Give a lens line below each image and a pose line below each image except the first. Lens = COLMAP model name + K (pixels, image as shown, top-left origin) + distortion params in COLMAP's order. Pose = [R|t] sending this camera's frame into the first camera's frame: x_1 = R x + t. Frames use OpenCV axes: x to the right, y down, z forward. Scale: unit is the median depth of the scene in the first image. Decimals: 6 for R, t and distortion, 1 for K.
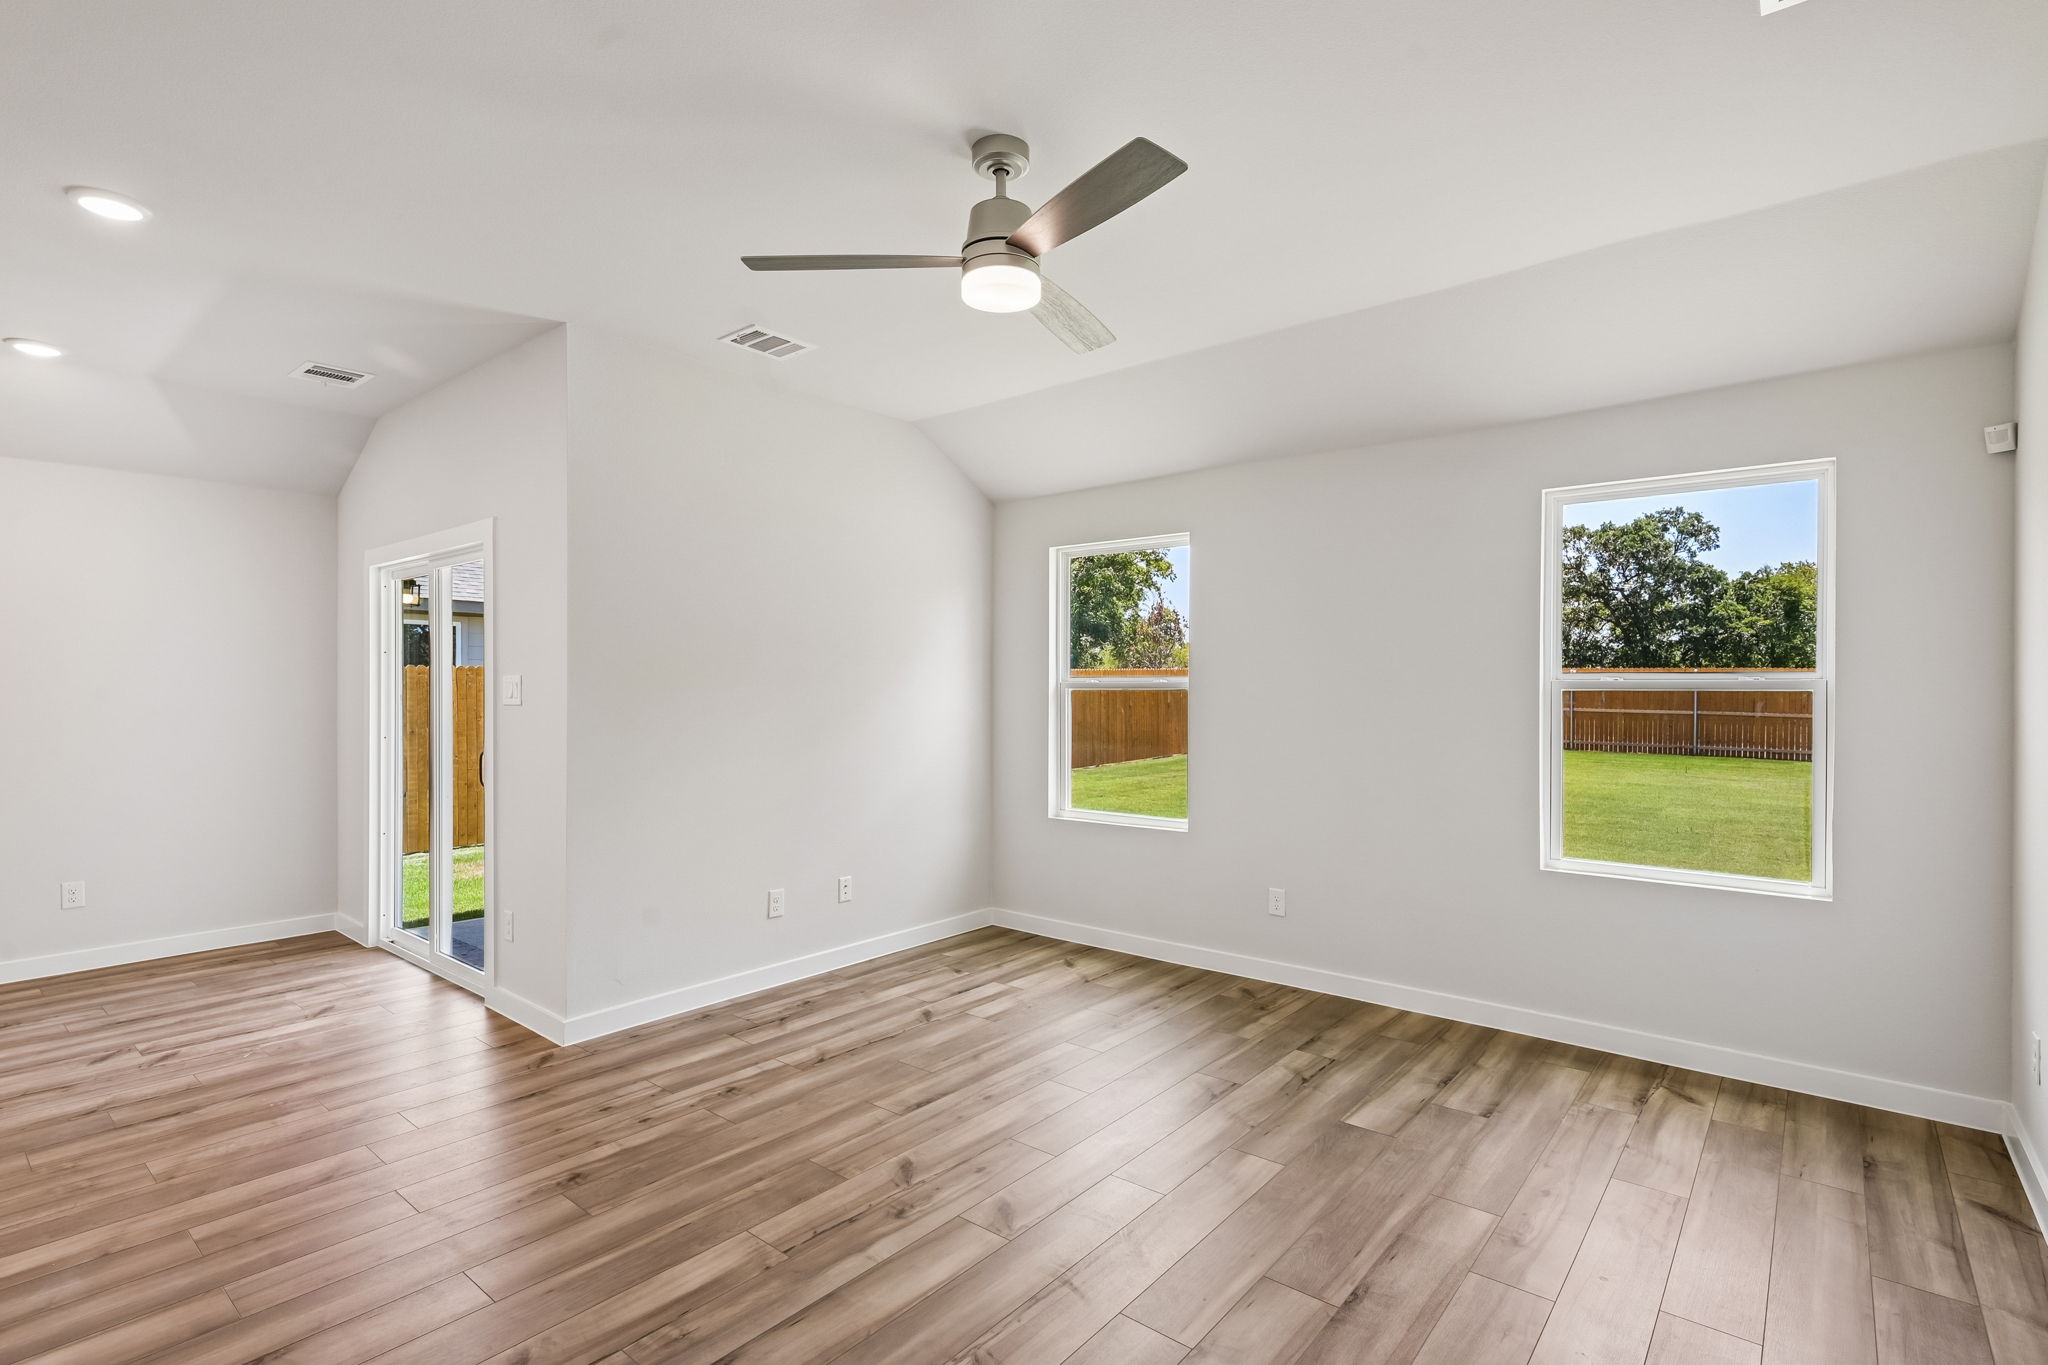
lens RADIAL K [[969.9, 0, 1029.9], [0, 969.9, 690.0], [0, 0, 1]] dist [0.005549, -0.001601]
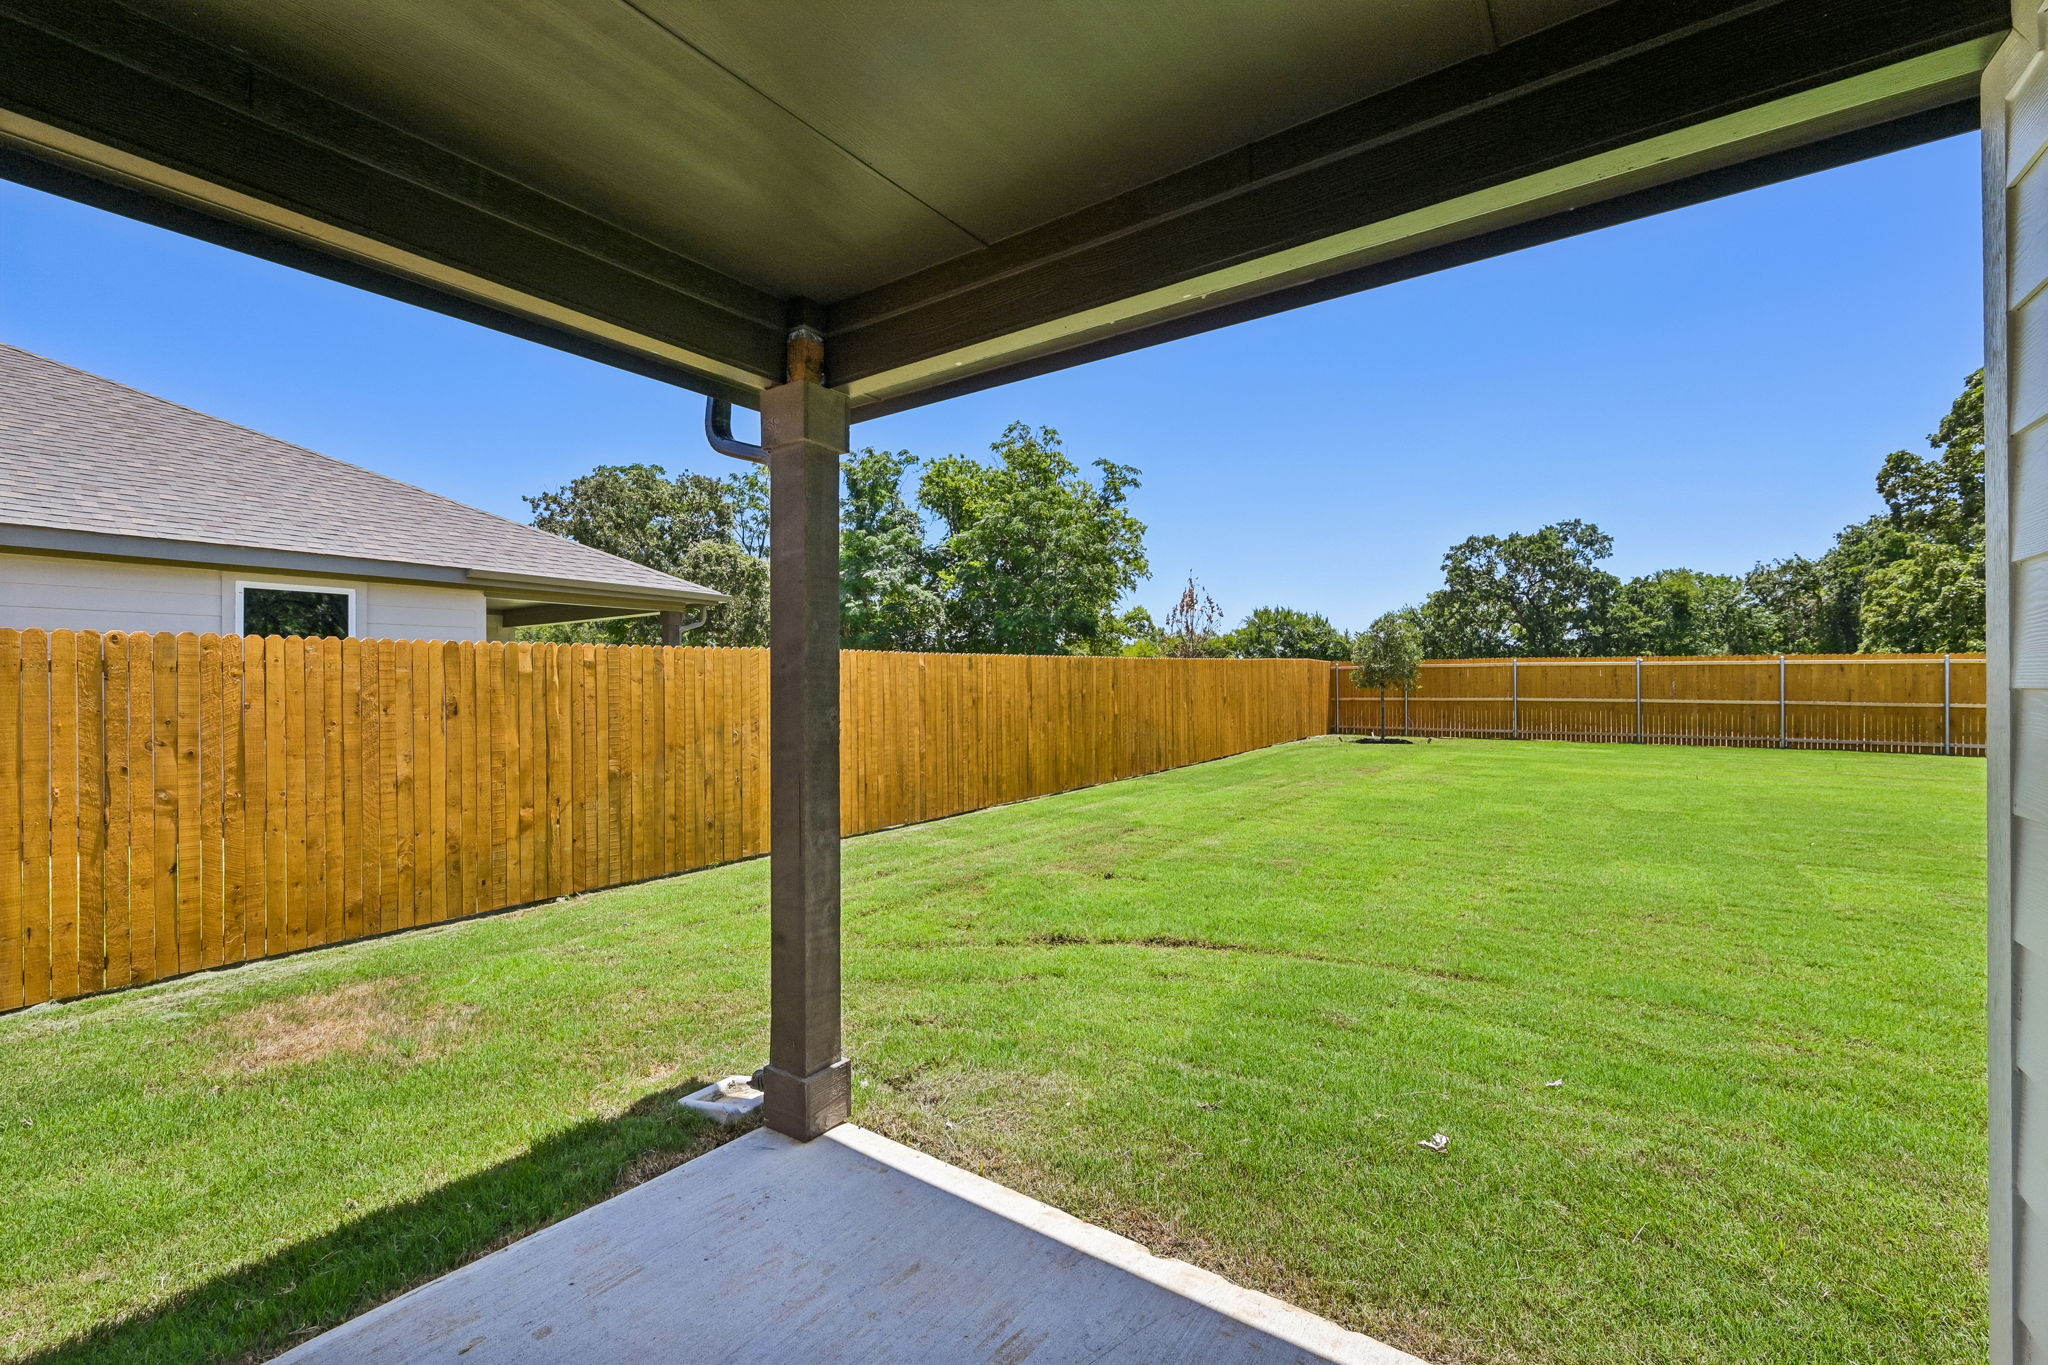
lens RADIAL K [[859.8, 0, 1020.4], [0, 859.8, 690.6], [0, 0, 1]] dist [-0.003570, -0.000010]
pose [[0.998351, -0.007734, 0.056876, -0.352066], [0.007666, 0.999970, 0.001423, 0.018620], [-0.056885, -0.000985, 0.998380, 0.880747]]
